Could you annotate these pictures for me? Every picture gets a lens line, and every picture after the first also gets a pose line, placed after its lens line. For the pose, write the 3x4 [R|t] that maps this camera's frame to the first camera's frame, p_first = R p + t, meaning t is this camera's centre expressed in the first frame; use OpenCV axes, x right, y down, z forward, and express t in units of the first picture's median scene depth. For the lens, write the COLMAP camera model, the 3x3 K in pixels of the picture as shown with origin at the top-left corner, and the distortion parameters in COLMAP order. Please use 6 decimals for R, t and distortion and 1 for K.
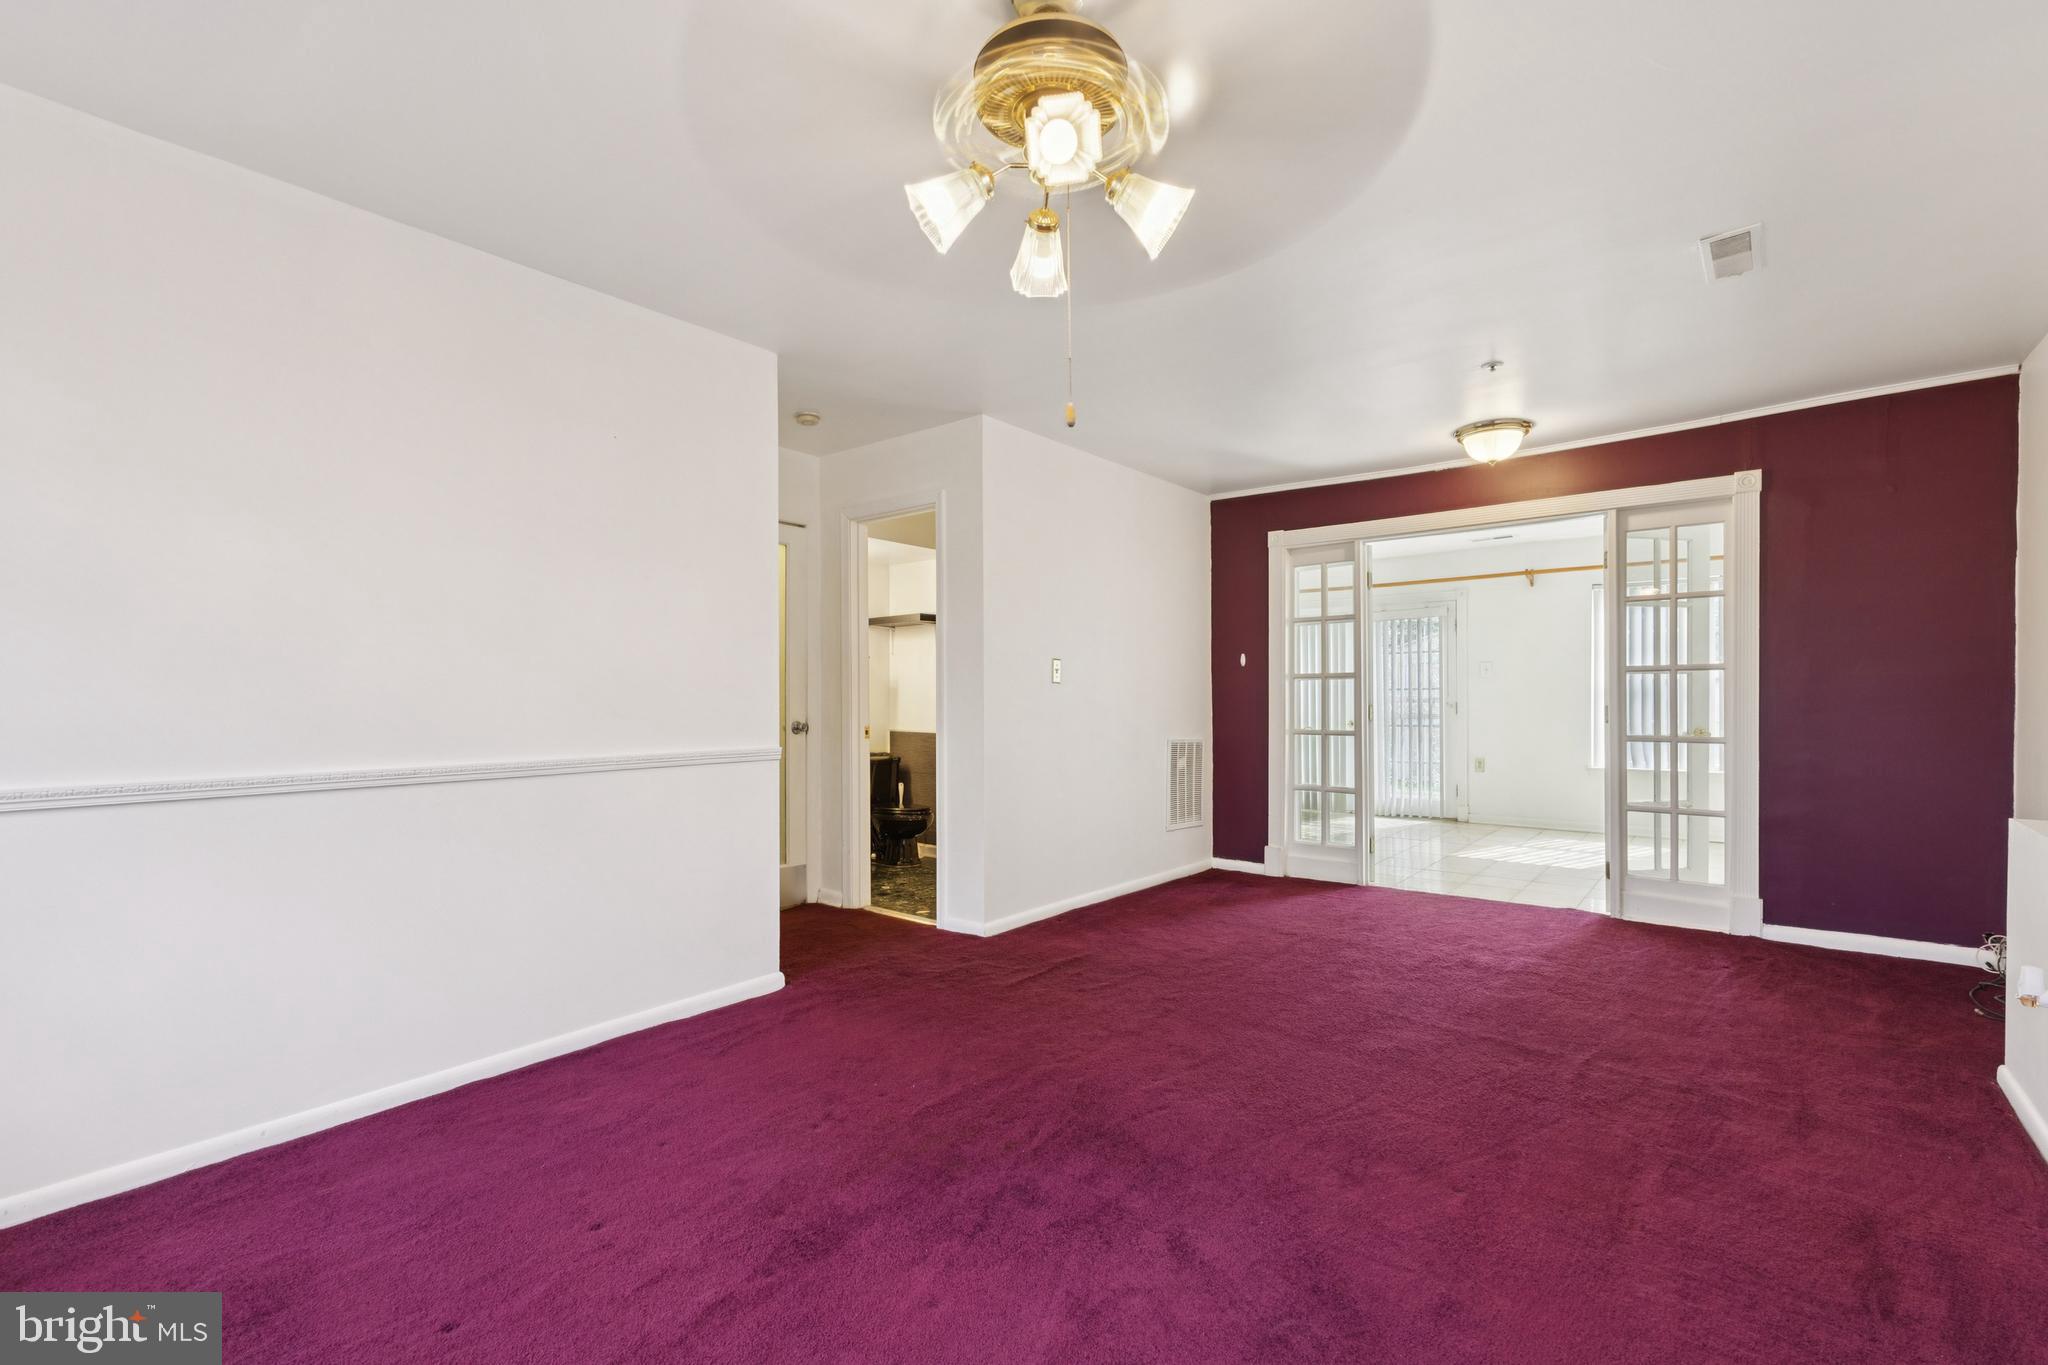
lens RADIAL K [[900.5, 0, 1024.0], [0, 900.5, 682.5], [0, 0, 1]] dist [-0.000065, -0.000134]
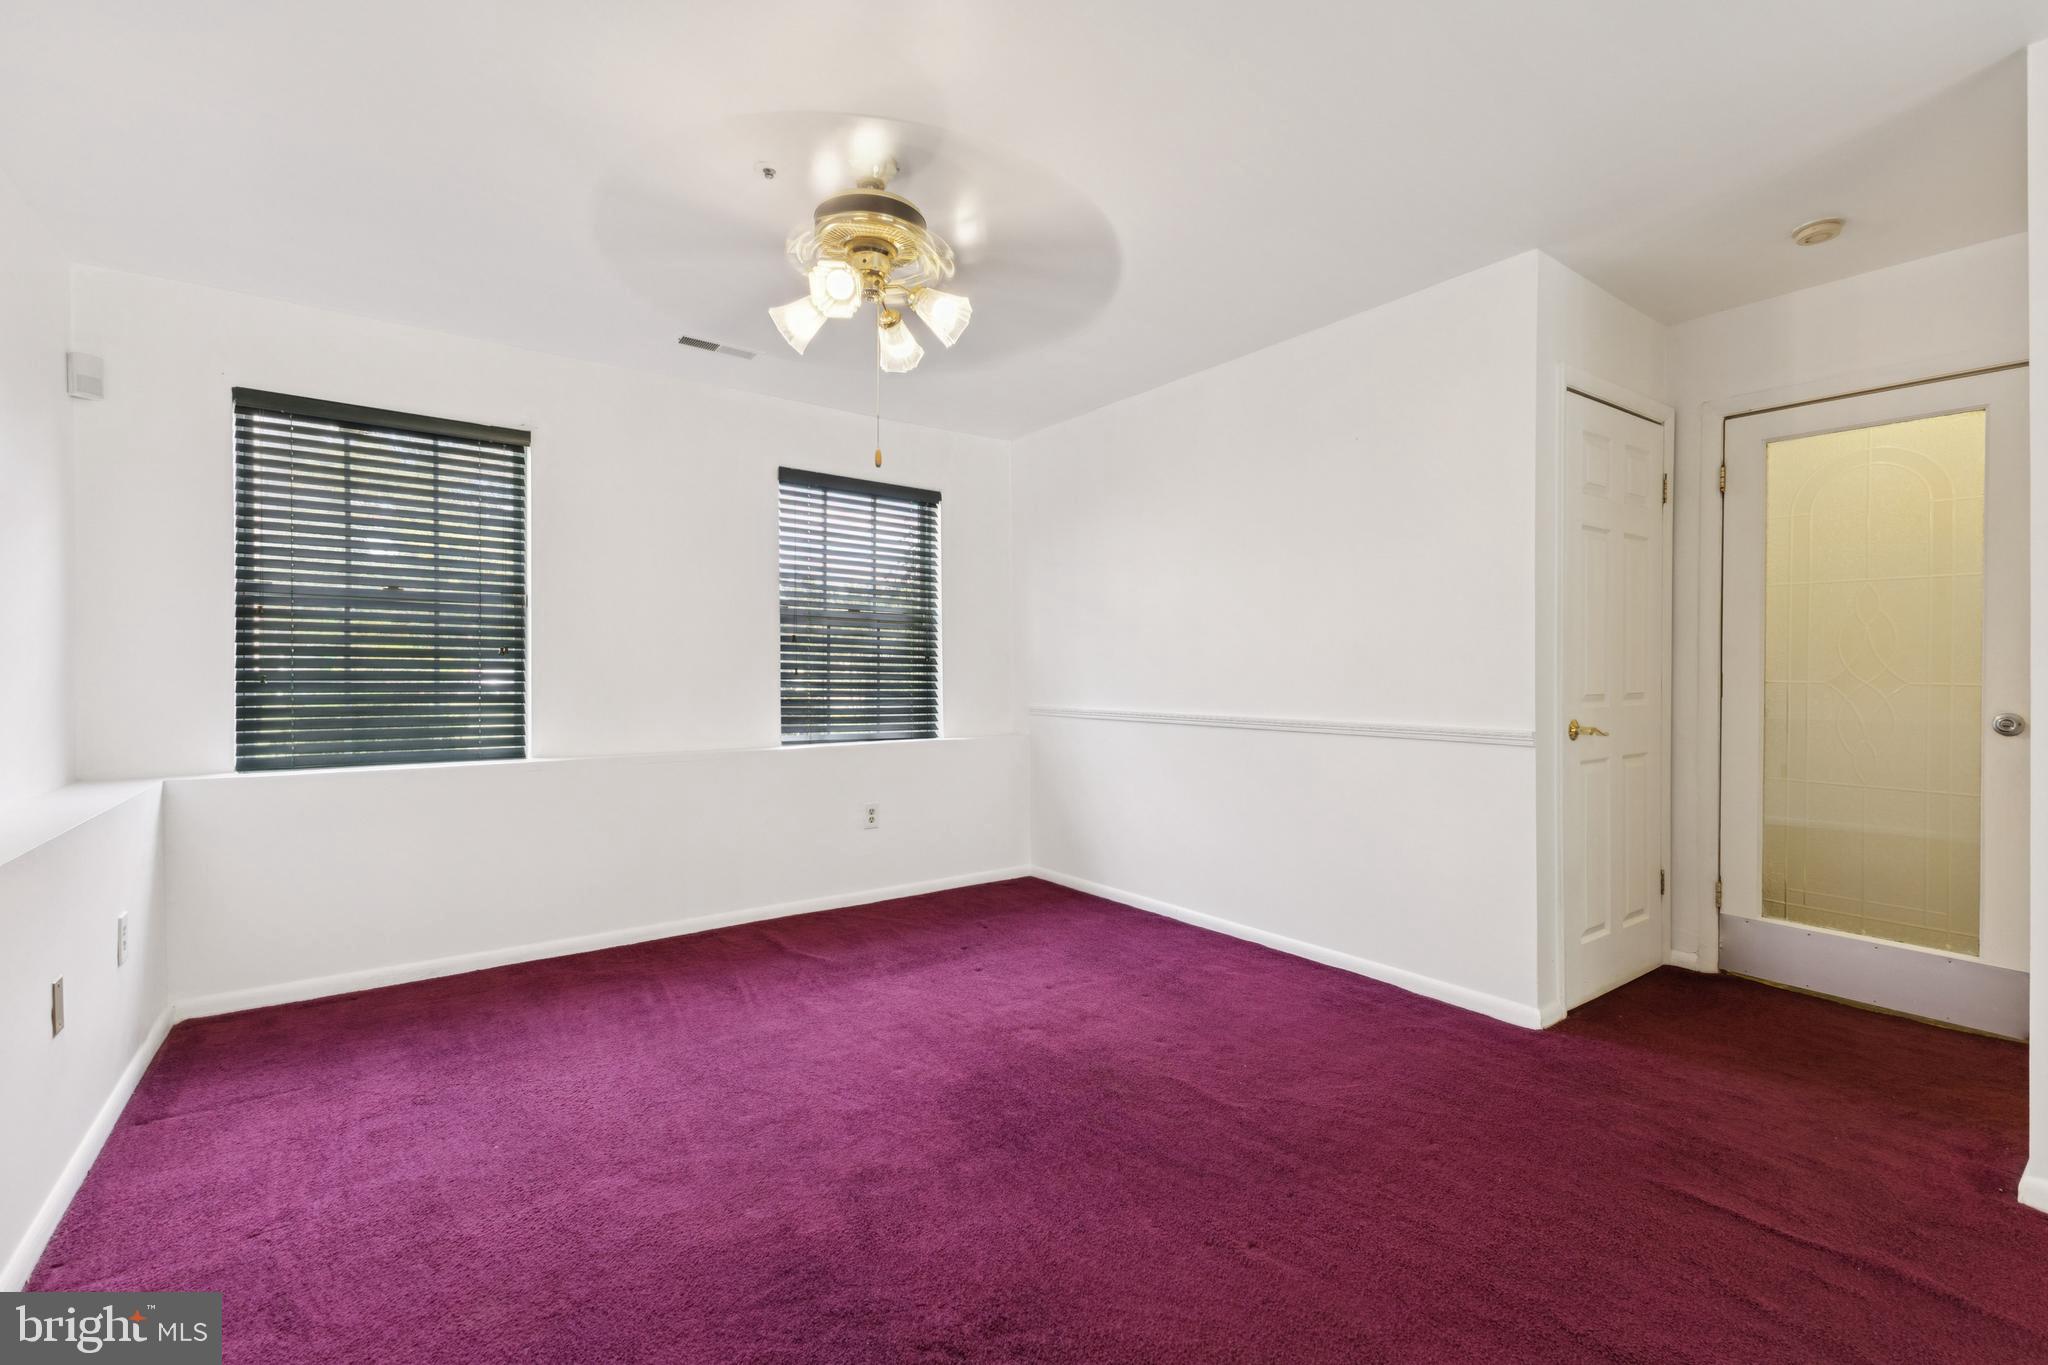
lens RADIAL K [[886.4, 0, 1024.0], [0, 886.4, 647.0], [0, 0, 1]] dist [-0.000012, -0.000037]
pose [[-0.247081, -0.022458, -0.968735, 0.758993], [0.011168, 0.999599, -0.026022, 0.012257], [0.968931, -0.017249, -0.246731, 0.913559]]
